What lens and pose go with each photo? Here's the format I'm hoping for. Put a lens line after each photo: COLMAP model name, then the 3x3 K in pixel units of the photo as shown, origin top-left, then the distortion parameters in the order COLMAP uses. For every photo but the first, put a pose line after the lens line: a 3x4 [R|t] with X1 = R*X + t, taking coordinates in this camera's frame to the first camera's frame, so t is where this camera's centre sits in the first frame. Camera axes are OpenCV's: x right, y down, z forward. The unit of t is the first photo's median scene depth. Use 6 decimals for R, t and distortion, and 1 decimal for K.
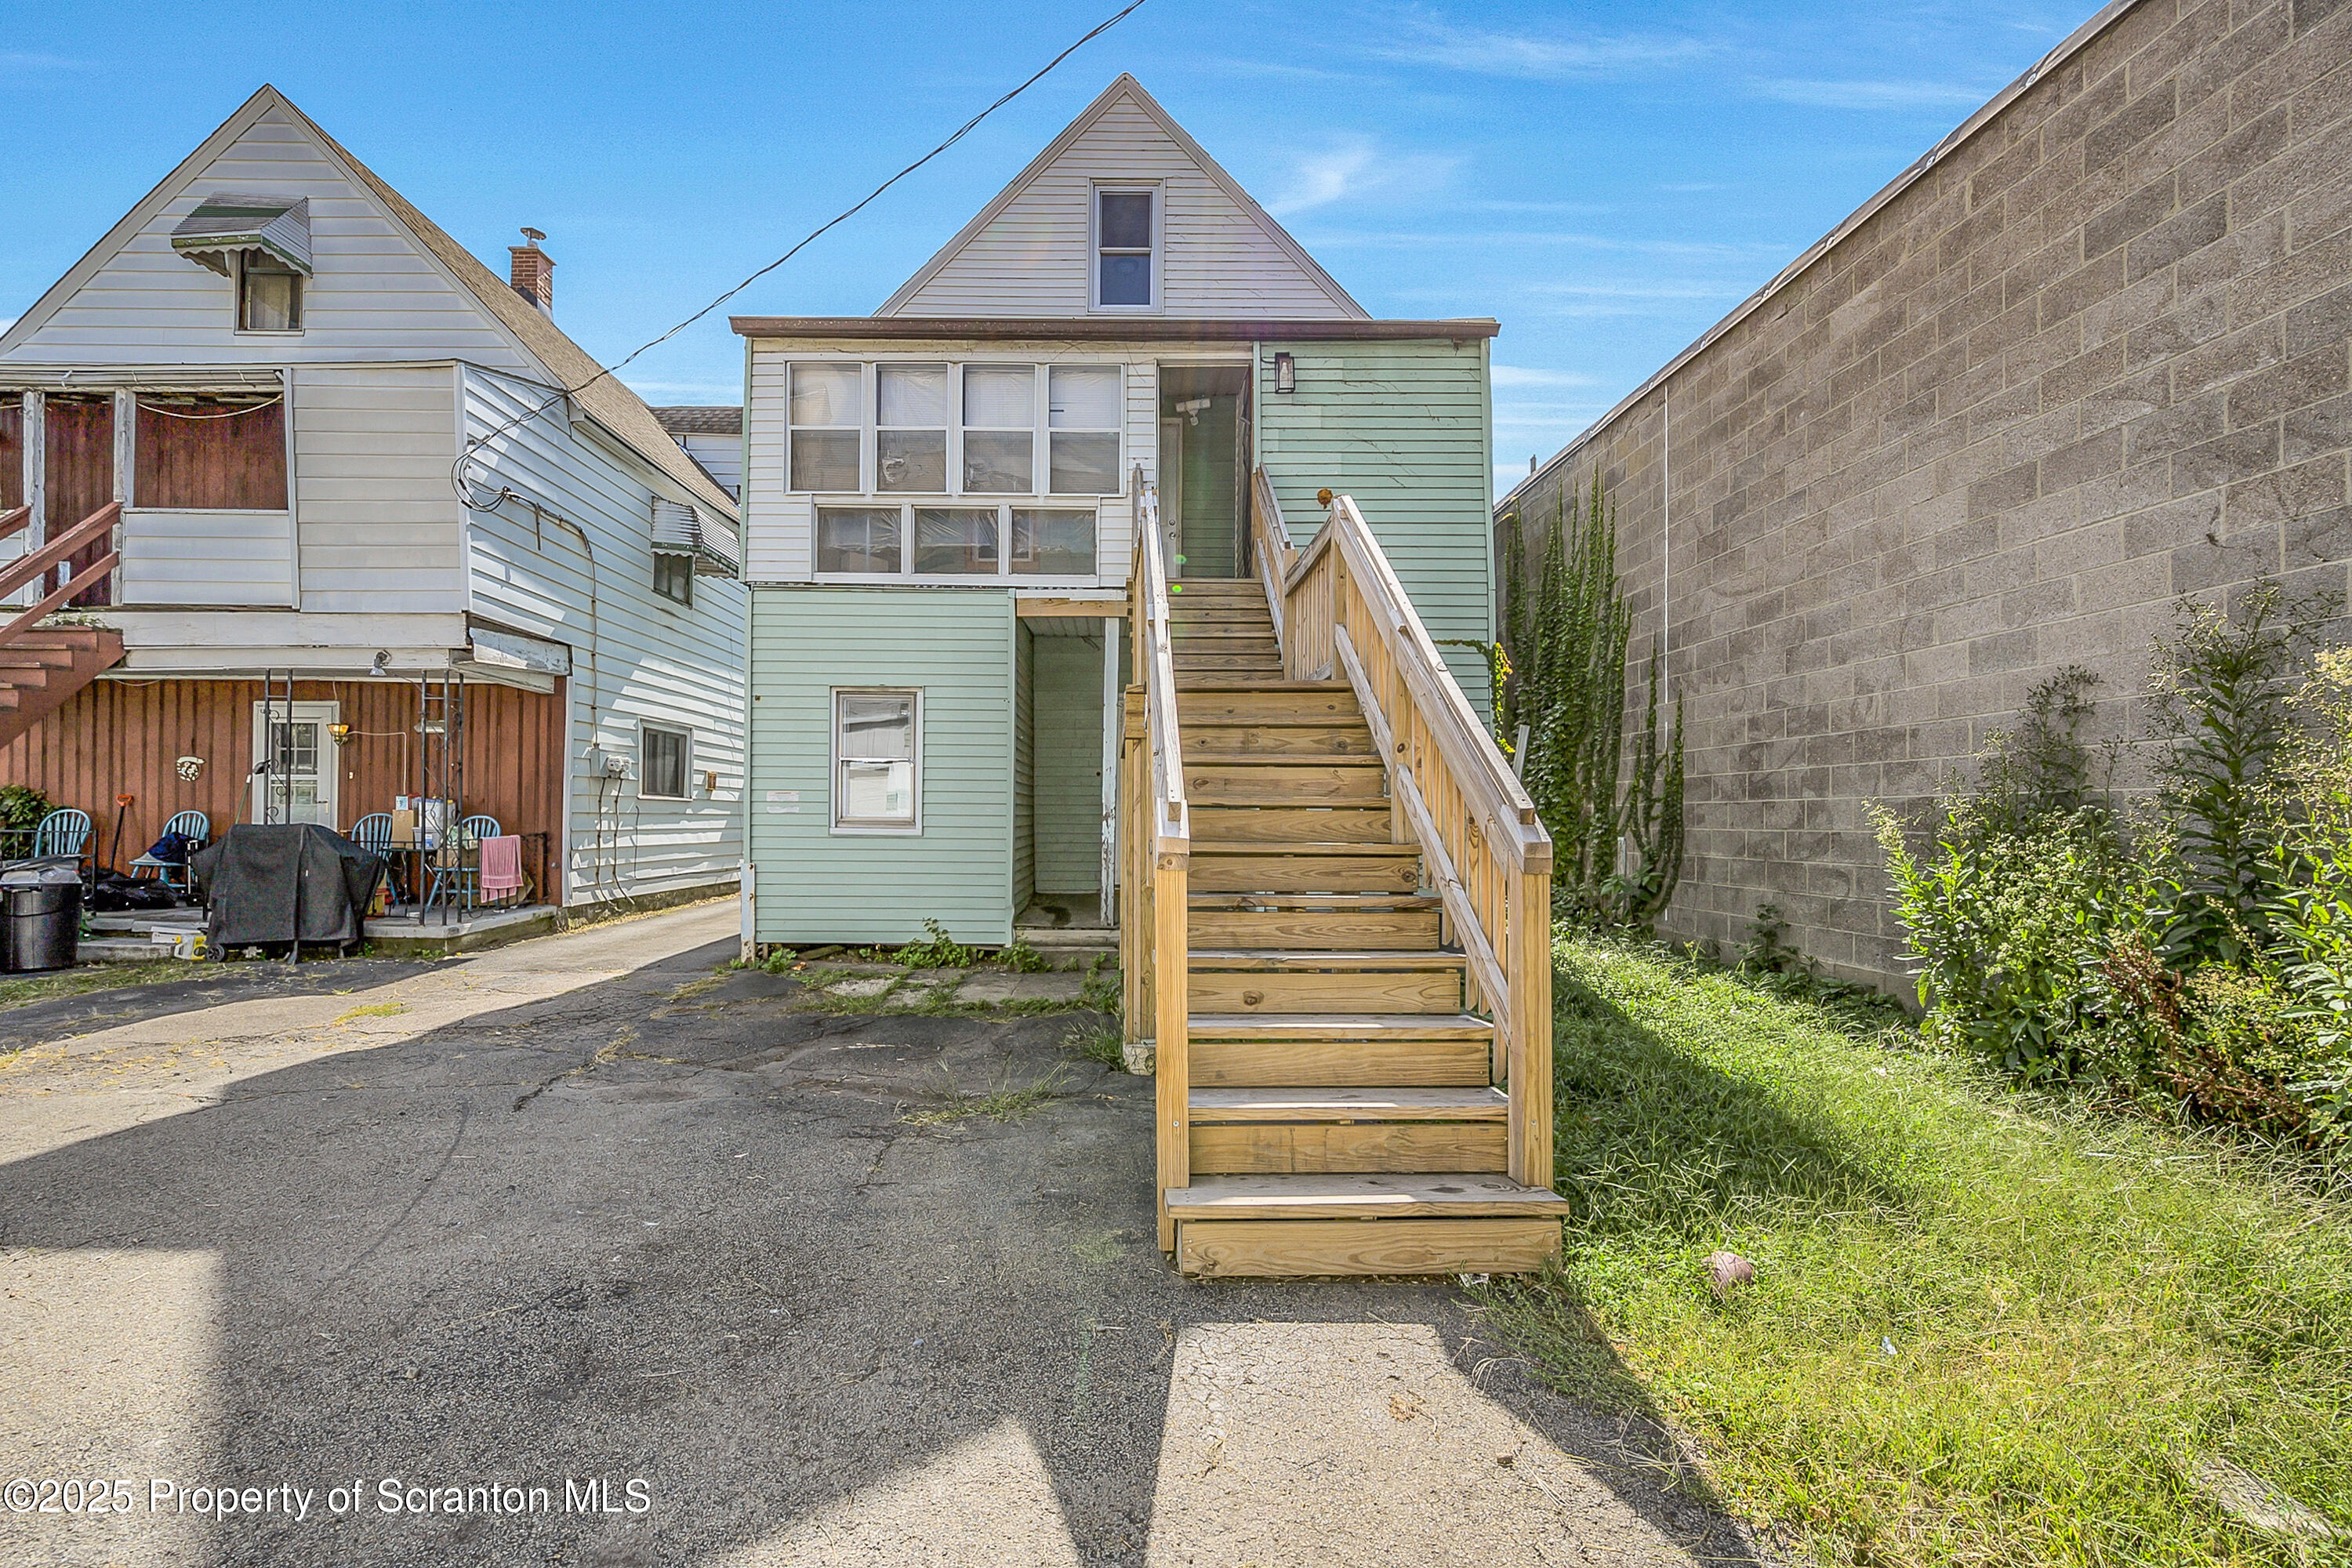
lens RADIAL K [[985.1, 0, 1124.5], [0, 985.1, 786.3], [0, 0, 1]] dist [-0.002077, -0.000024]
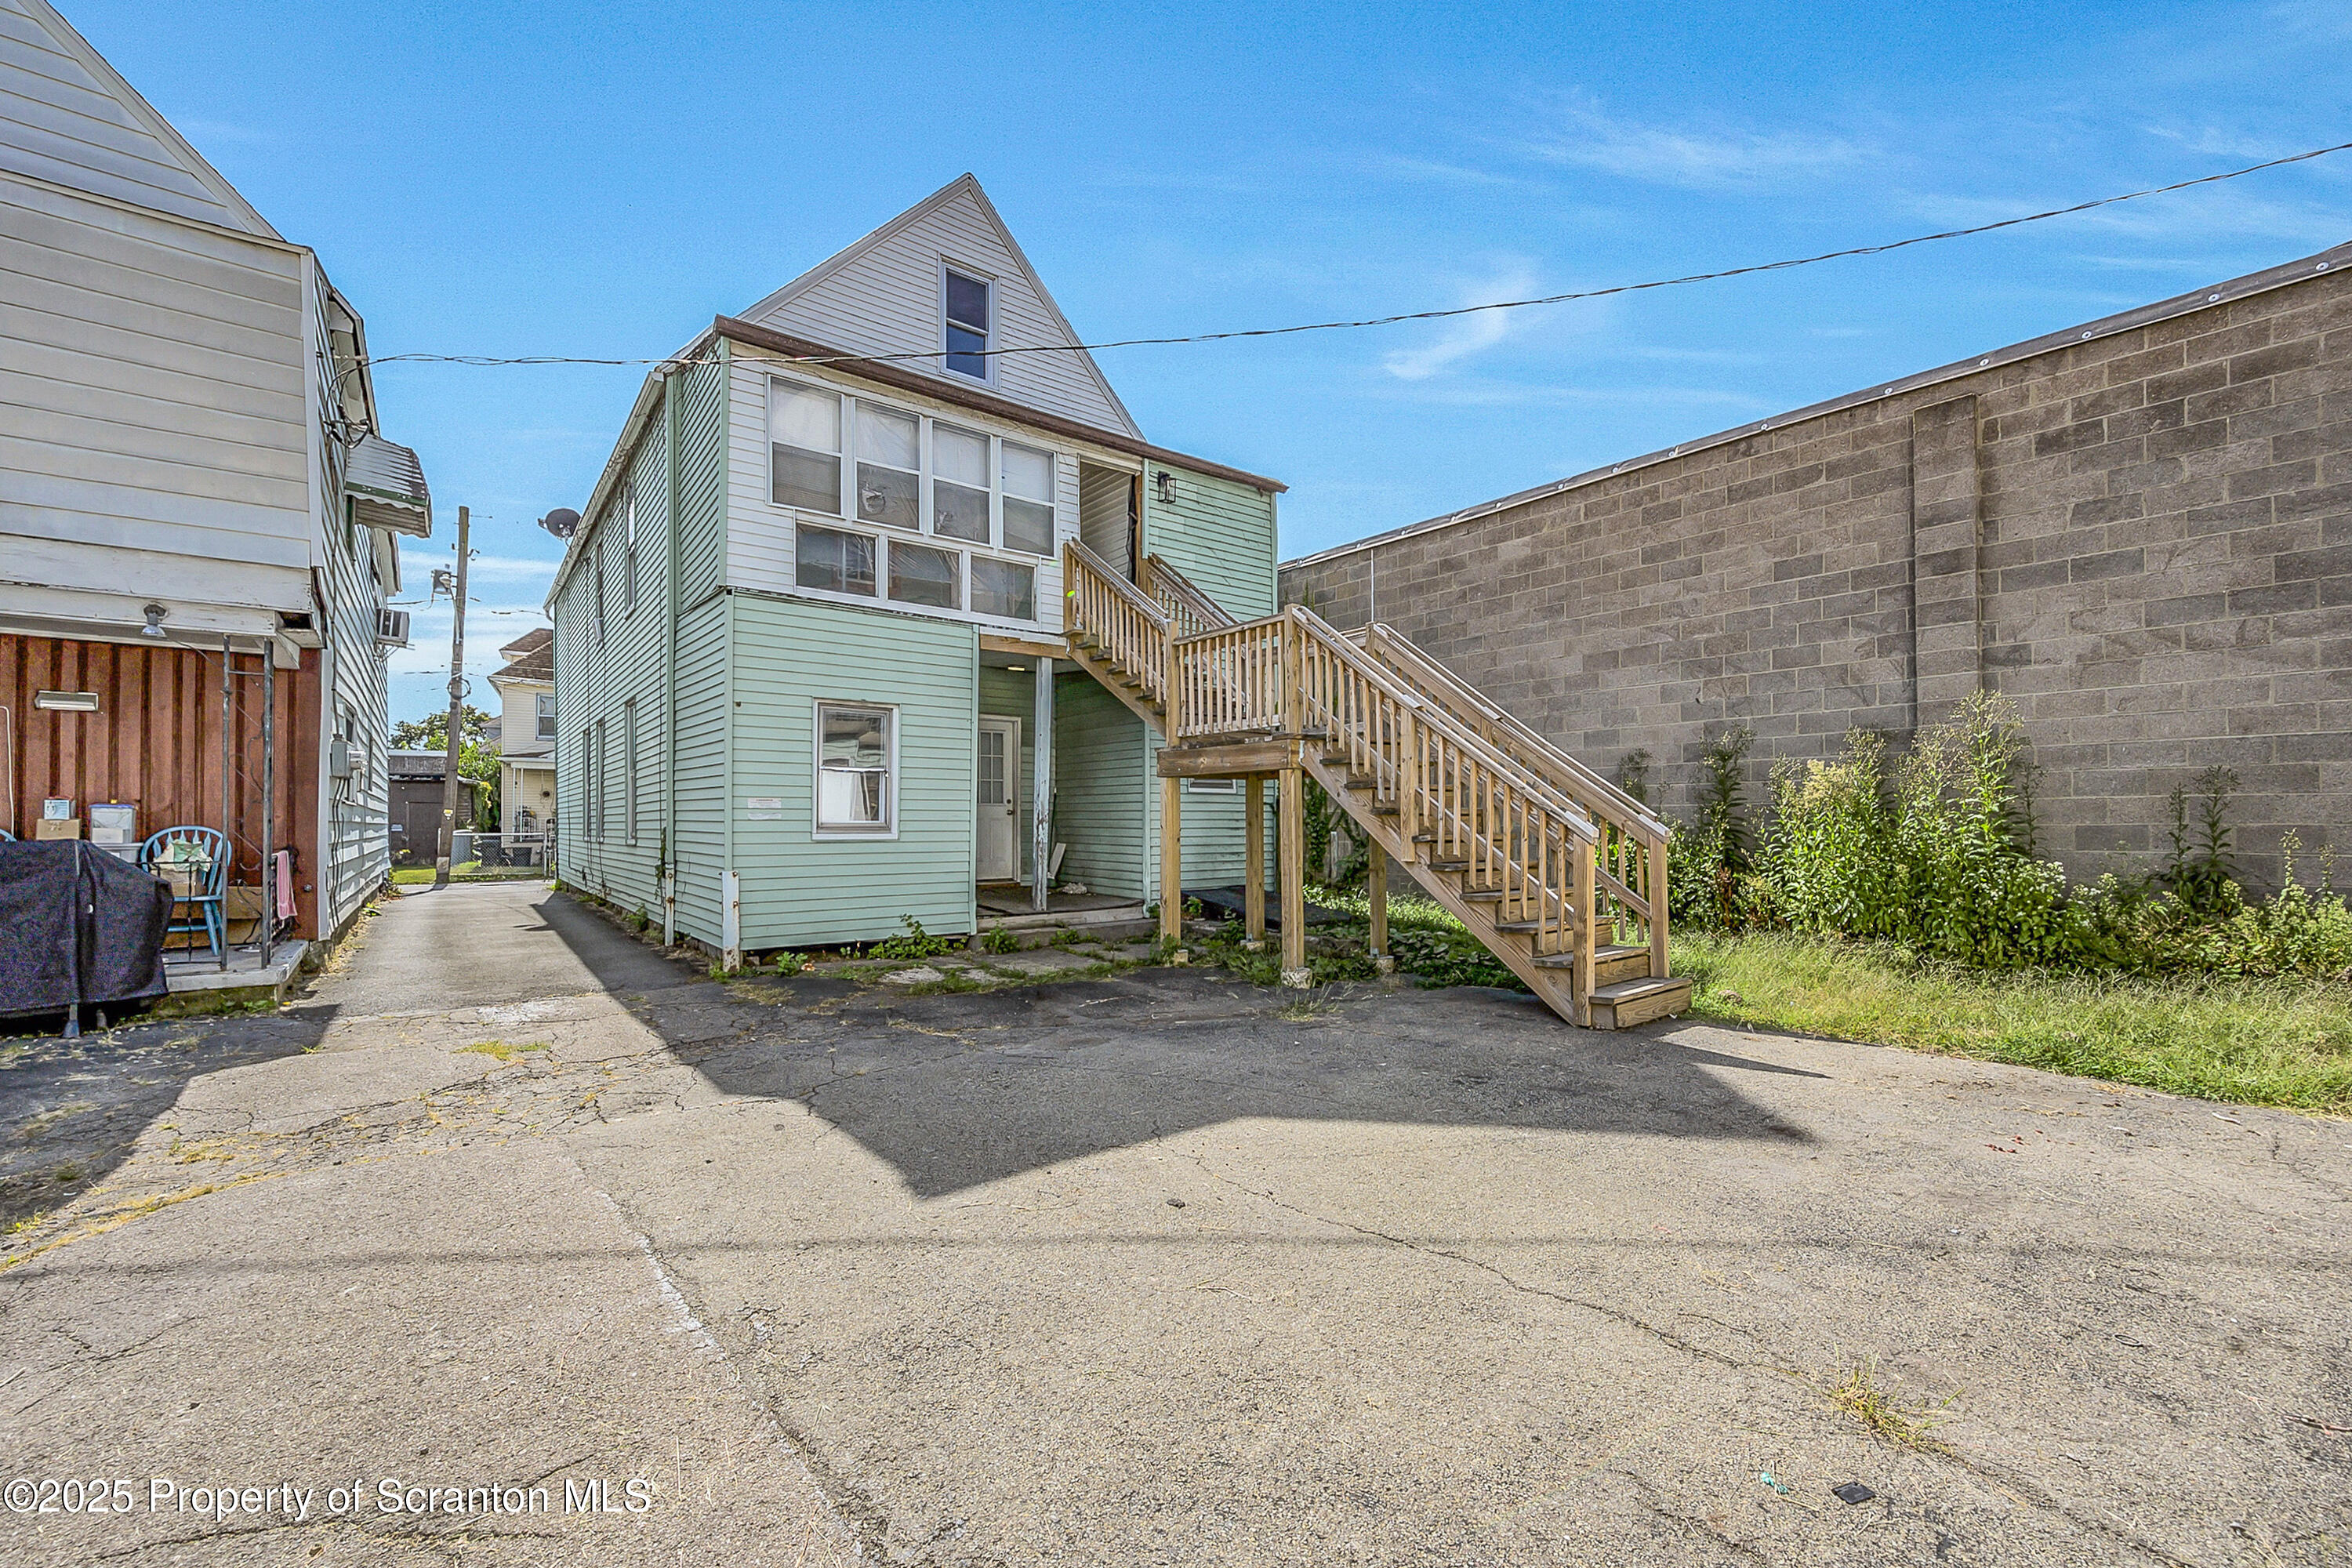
lens RADIAL K [[937.9, 0, 1176.0], [0, 937.9, 784.0], [0, 0, 1]] dist [-0.000077, 0.000164]
pose [[0.795615, 0.016647, 0.605574, -0.595331], [-0.012355, 0.999860, -0.011254, -0.003920], [-0.605677, 0.001472, 0.795709, -0.020472]]
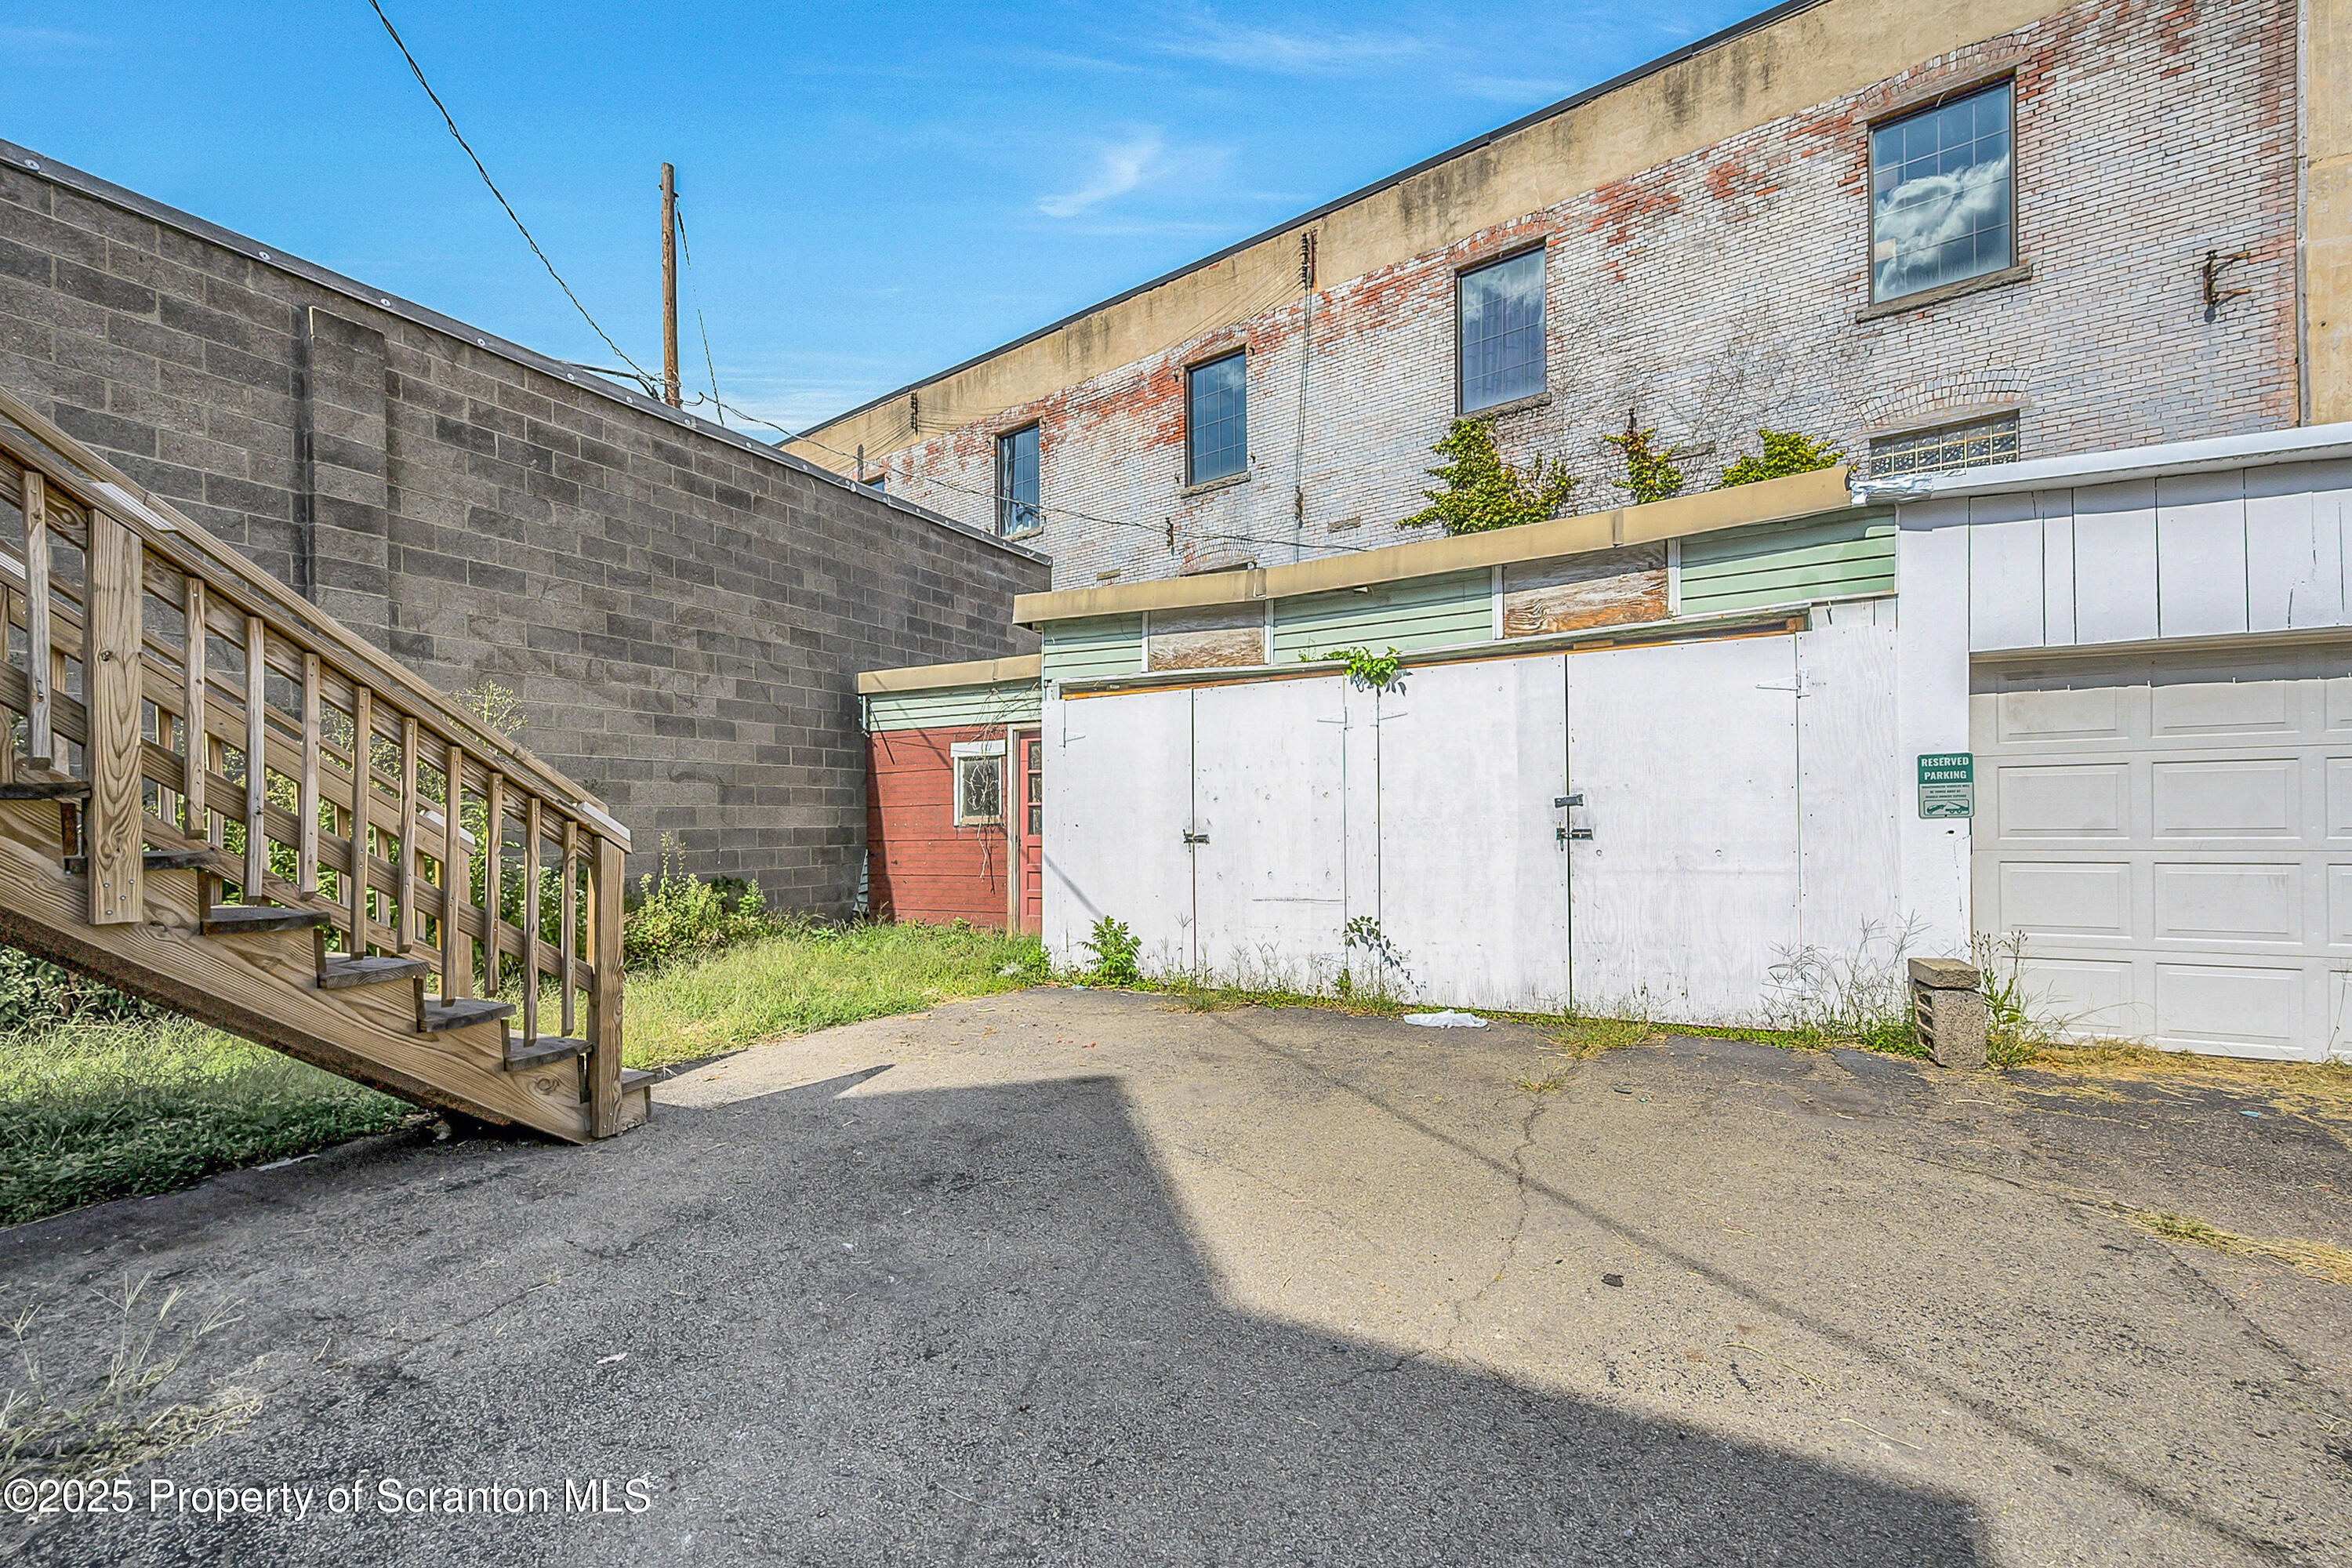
lens RADIAL K [[965.7, 0, 1177.6], [0, 965.7, 818.1], [0, 0, 1]] dist [-0.000050, 0.000026]
pose [[-0.863157, 0.007861, 0.504875, -0.417969], [-0.008776, 0.999494, -0.030566, 0.021418], [-0.504860, -0.030814, -0.862651, 0.564551]]
